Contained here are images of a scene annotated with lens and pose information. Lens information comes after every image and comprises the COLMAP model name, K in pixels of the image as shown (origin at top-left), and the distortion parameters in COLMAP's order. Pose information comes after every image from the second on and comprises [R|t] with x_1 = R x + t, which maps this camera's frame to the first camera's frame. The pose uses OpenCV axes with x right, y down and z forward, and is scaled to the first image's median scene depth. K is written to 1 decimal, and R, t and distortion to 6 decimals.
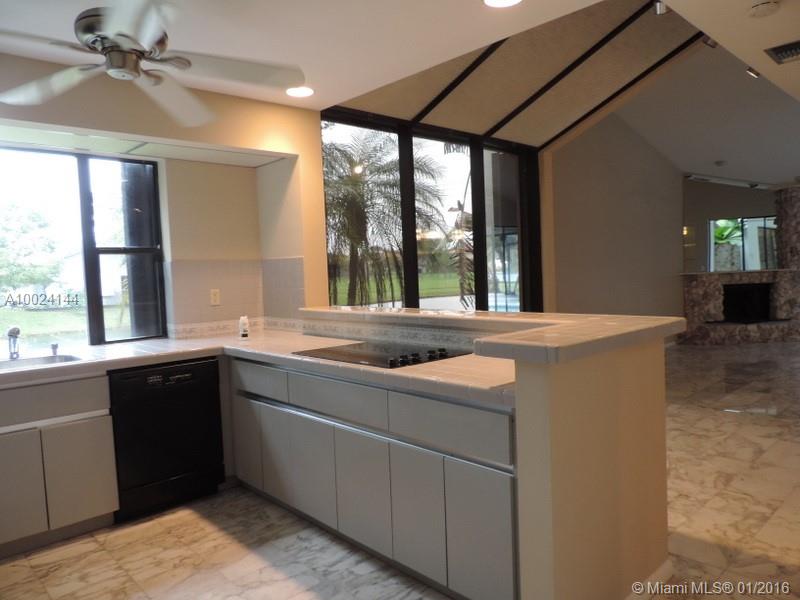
lens RADIAL K [[572.9, 0, 407.3], [0, 572.9, 301.7], [0, 0, 1]] dist [-0.007852, -0.004392]
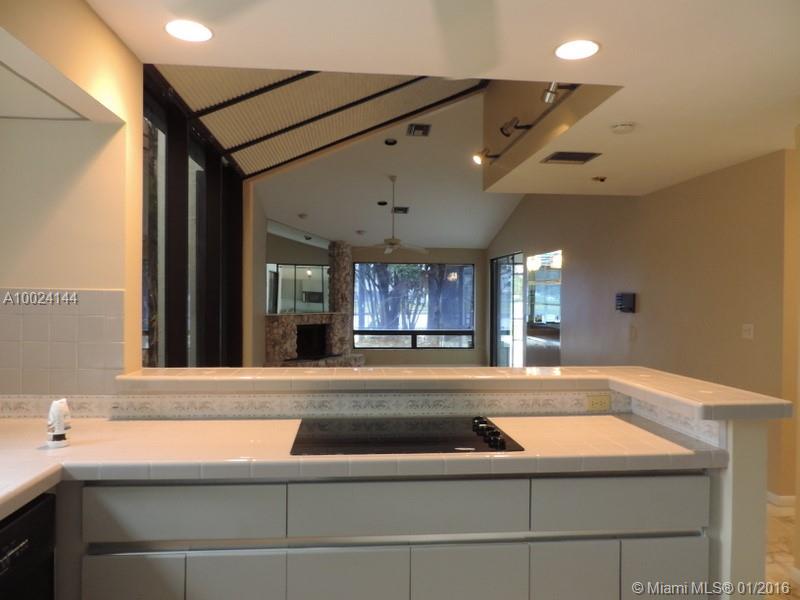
lens RADIAL K [[572.9, 0, 407.3], [0, 572.9, 301.7], [0, 0, 1]] dist [-0.007852, -0.004392]
pose [[0.611464, 0.036688, 0.790421, -0.314249], [0.011500, 0.998407, -0.055239, -0.019475], [-0.791188, 0.042867, 0.610068, 0.264399]]
